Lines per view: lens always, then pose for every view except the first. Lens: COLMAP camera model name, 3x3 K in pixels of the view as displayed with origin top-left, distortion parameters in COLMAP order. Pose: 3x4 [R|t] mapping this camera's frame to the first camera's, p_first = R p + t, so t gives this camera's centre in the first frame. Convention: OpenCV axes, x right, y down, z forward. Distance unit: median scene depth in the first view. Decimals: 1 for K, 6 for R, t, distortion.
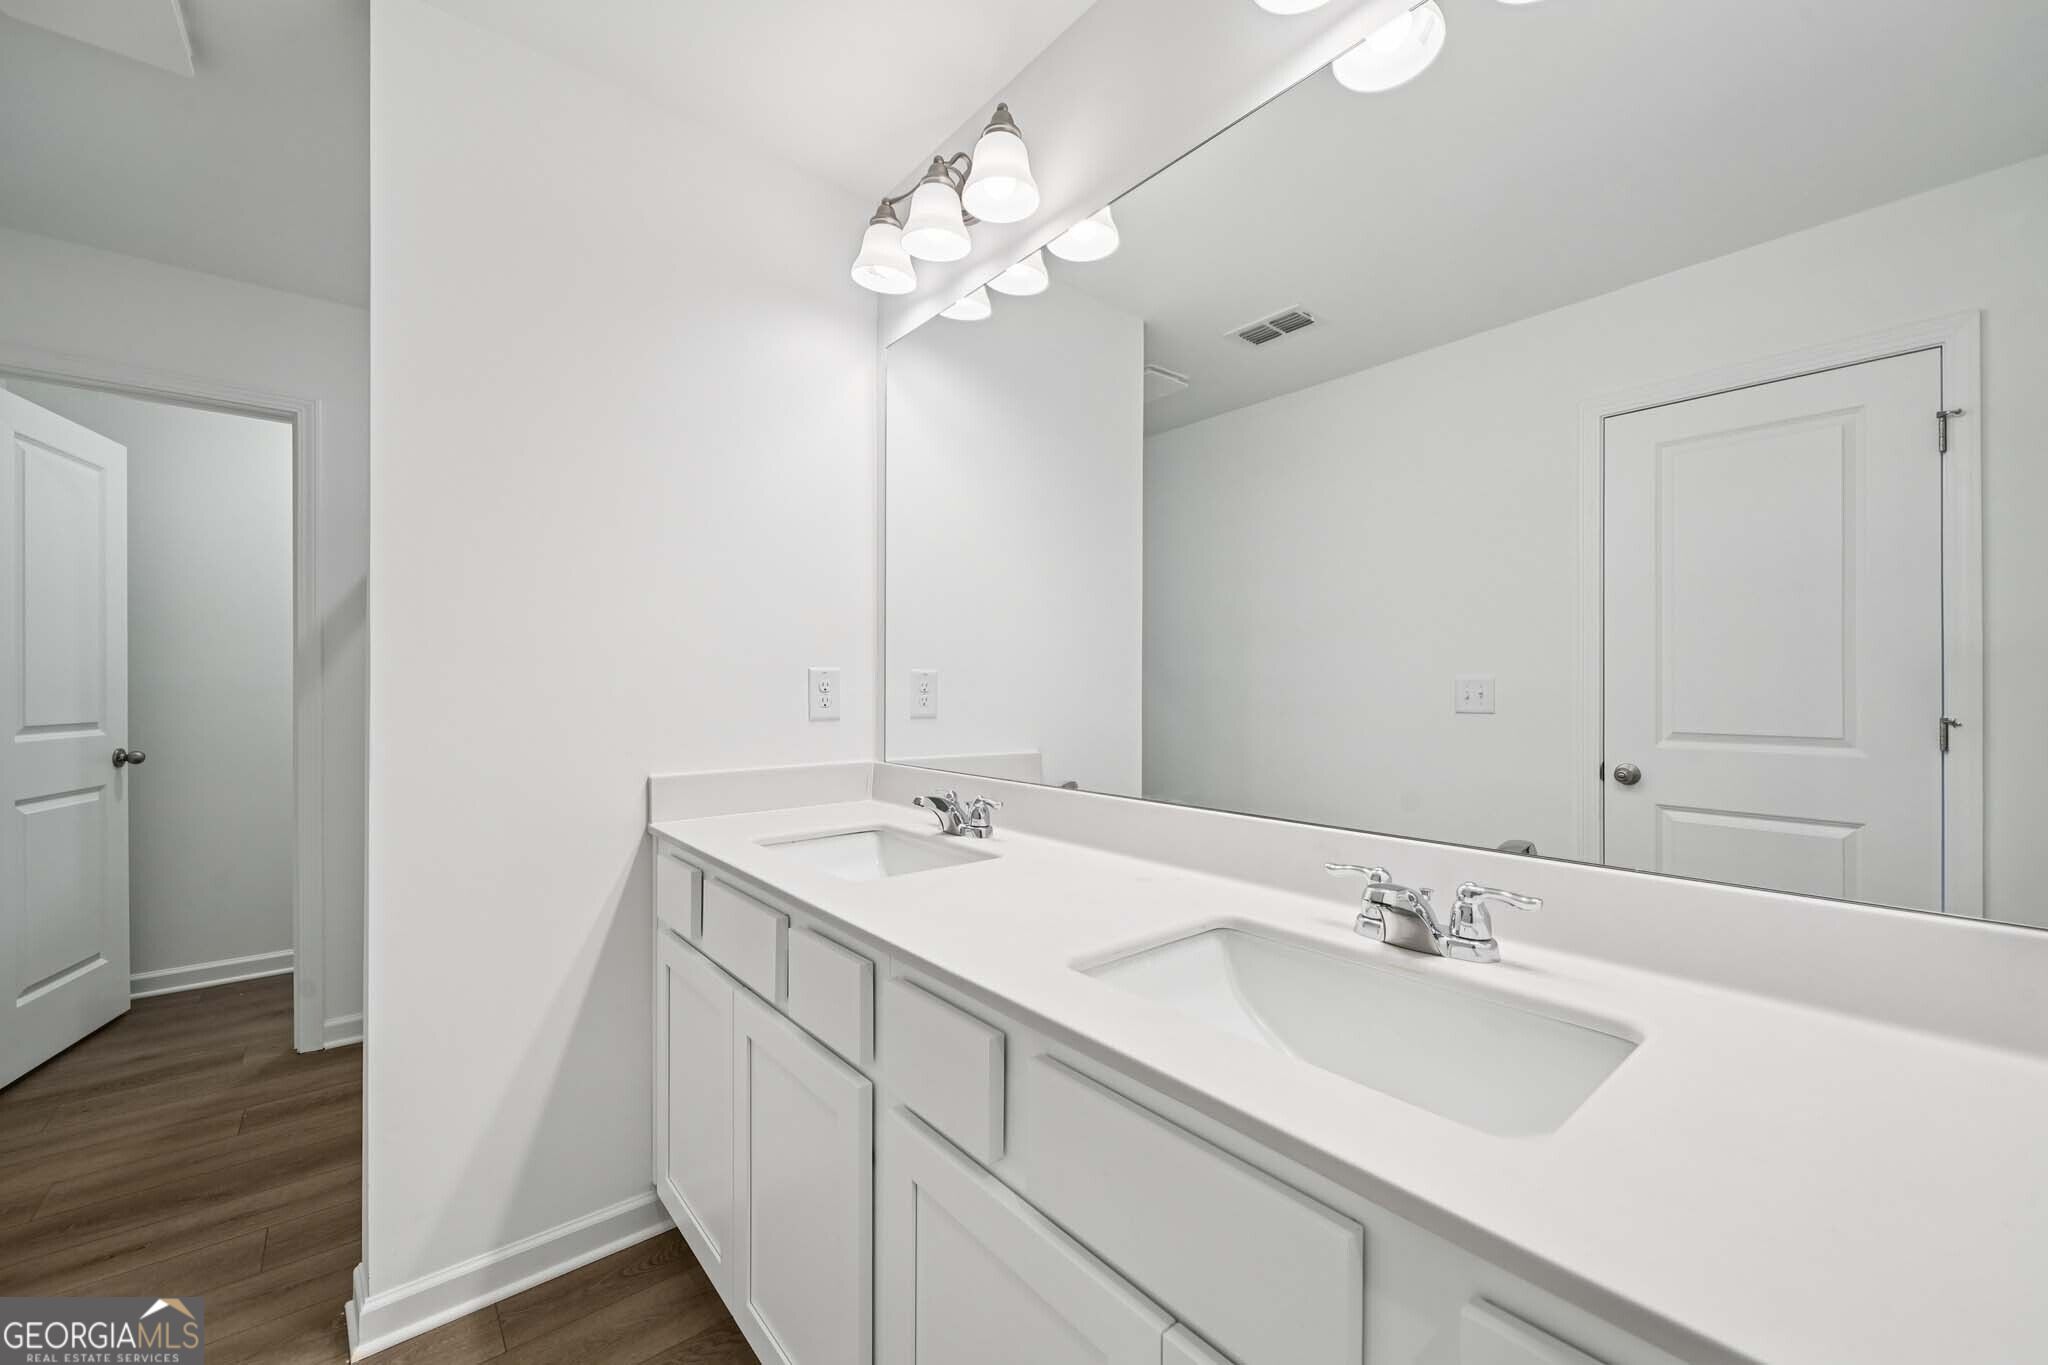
lens RADIAL K [[766.2, 0, 980.4], [0, 766.2, 686.0], [0, 0, 1]] dist [-0.003986, 0.000490]
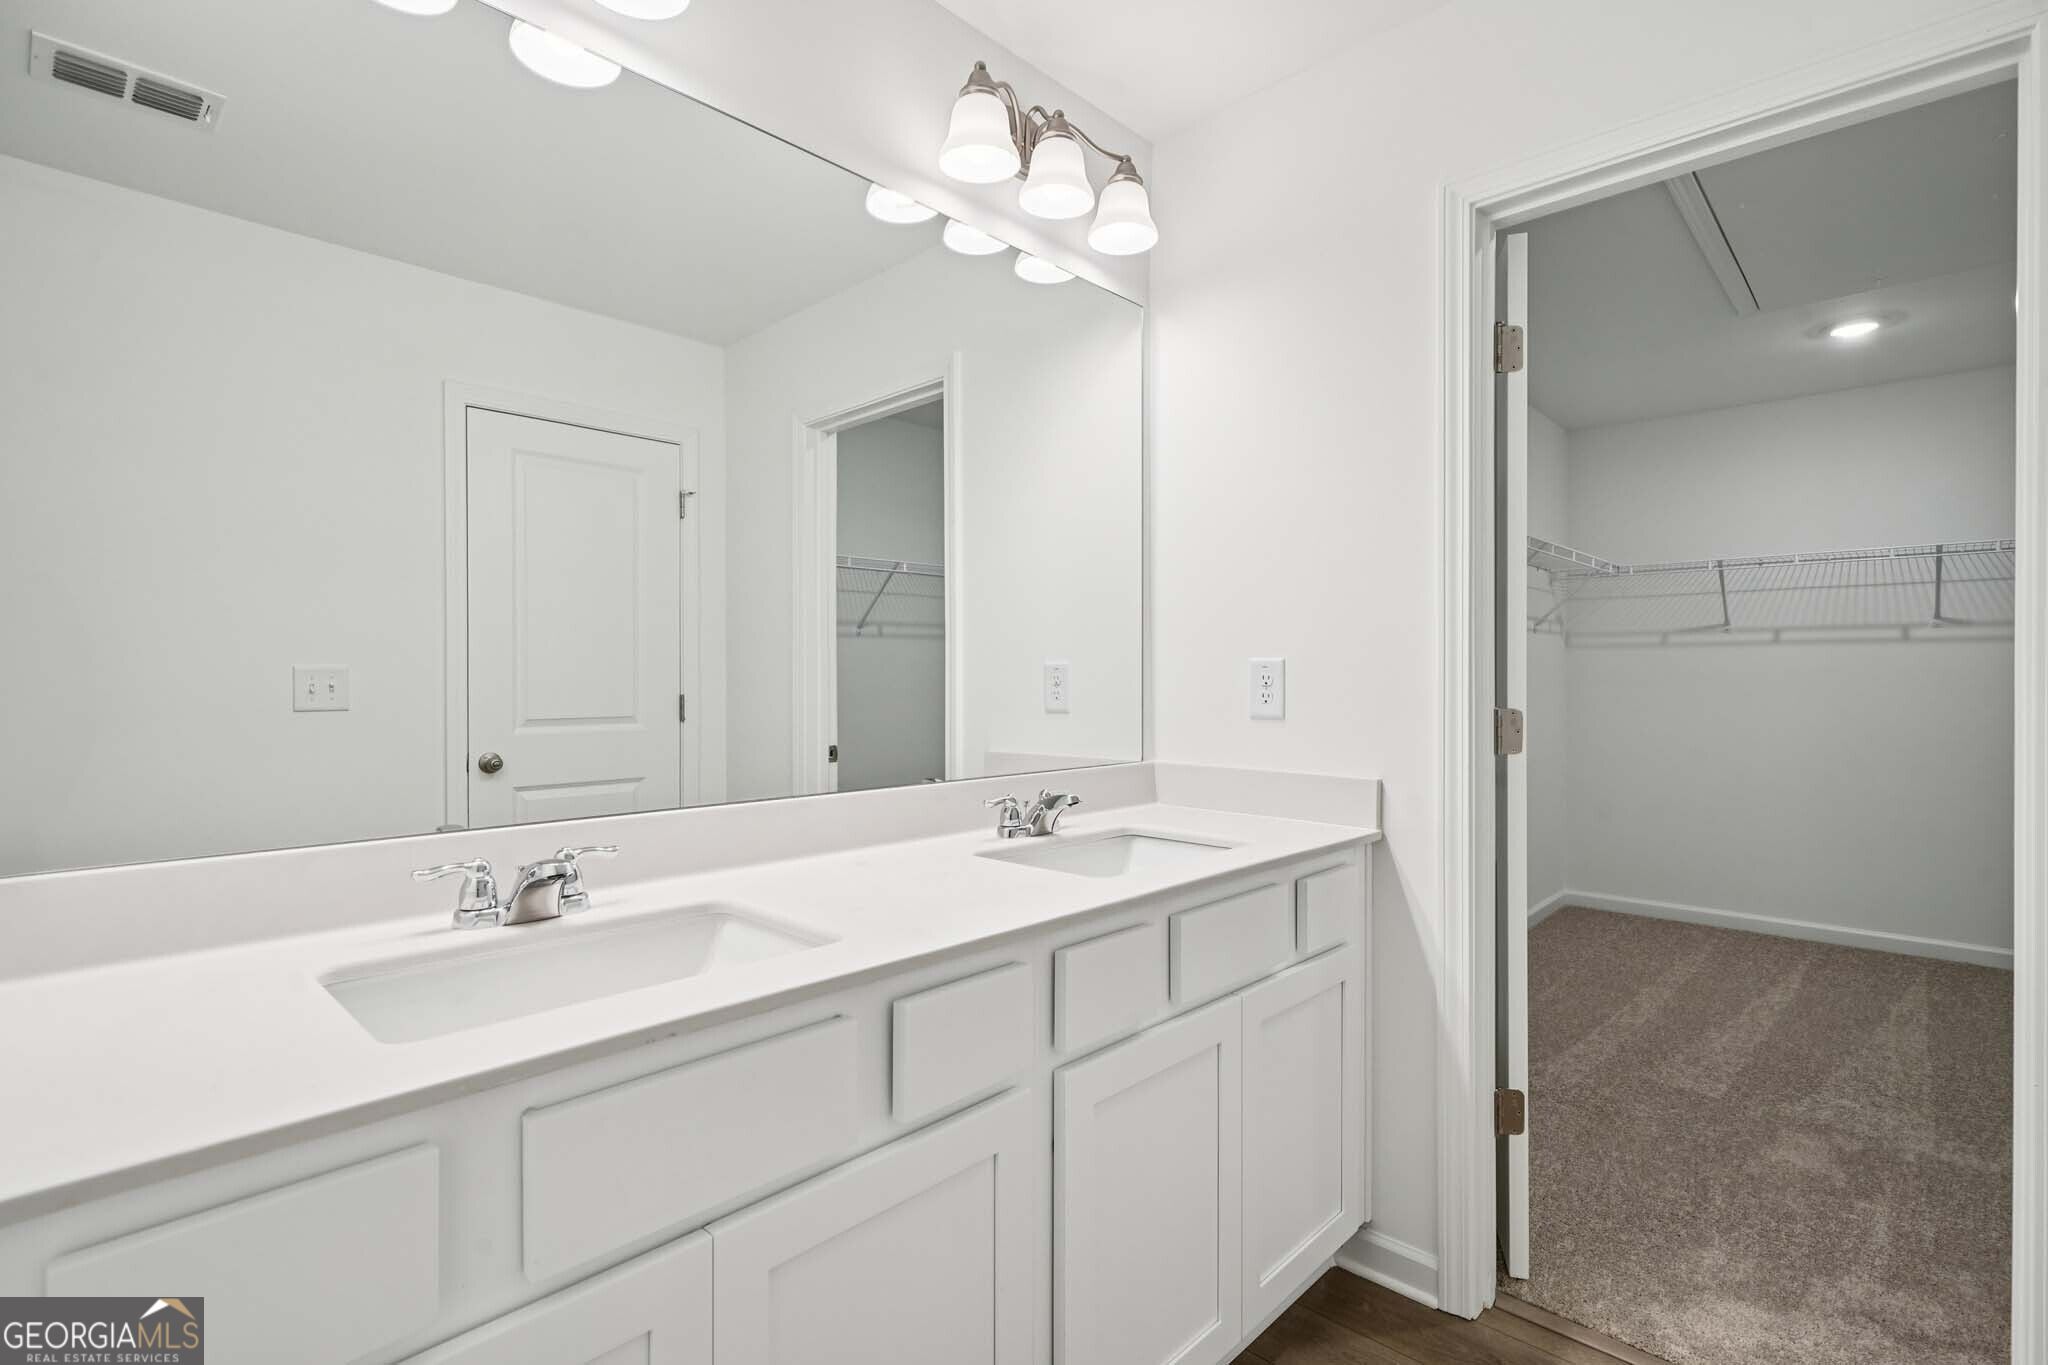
lens RADIAL K [[950.4, 0, 1022.6], [0, 950.4, 690.7], [0, 0, 1]] dist [-0.000270, -0.000391]
pose [[-0.114446, -0.014738, 0.993320, -0.520918], [0.000193, 0.999890, 0.014858, -0.000568], [-0.993429, 0.001892, -0.114431, 0.445744]]
